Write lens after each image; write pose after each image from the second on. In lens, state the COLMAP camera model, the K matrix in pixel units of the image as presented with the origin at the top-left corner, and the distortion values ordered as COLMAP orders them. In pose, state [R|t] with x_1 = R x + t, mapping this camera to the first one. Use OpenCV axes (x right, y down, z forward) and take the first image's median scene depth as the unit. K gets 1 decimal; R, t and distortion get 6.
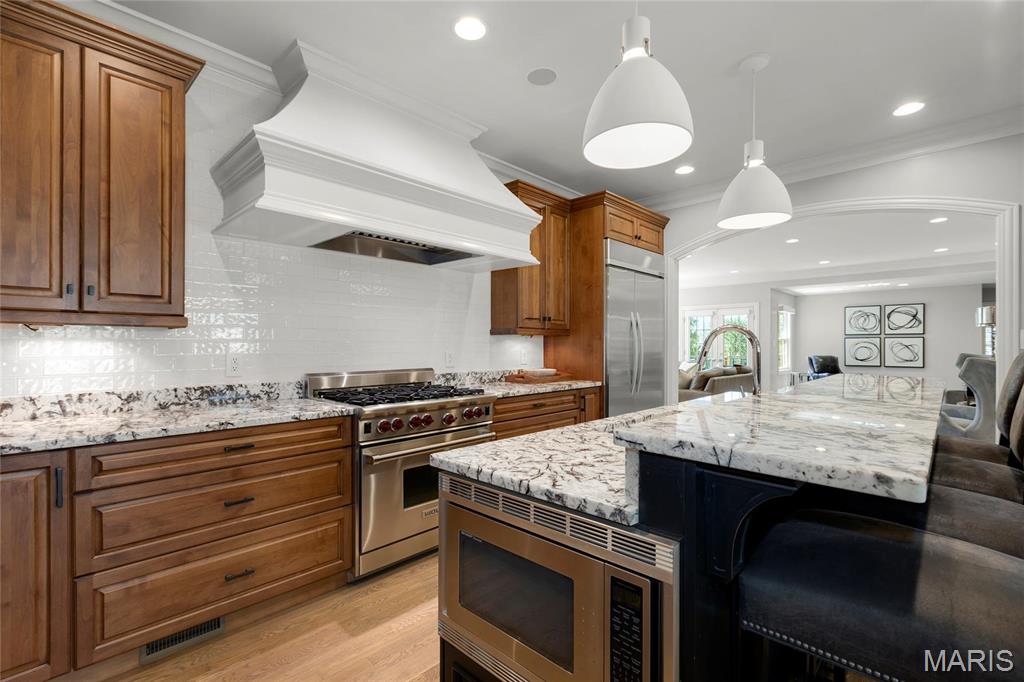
lens RADIAL K [[462.2, 0, 512.0], [0, 462.2, 341.0], [0, 0, 1]] dist [-0.001016, -0.000573]
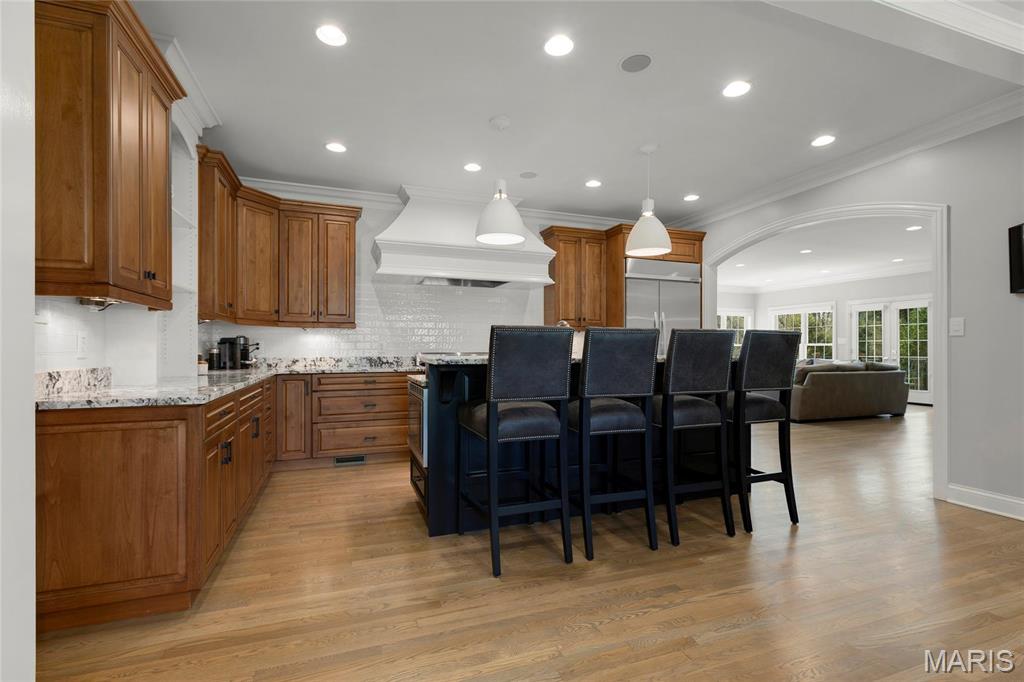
lens RADIAL K [[462.3, 0, 507.2], [0, 462.3, 337.0], [0, 0, 1]] dist [-0.000628, -0.000090]
pose [[0.898811, -0.010374, -0.438214, 0.737498], [0.004265, 0.999880, -0.014923, 0.038744], [0.438316, 0.011544, 0.898747, -0.541102]]
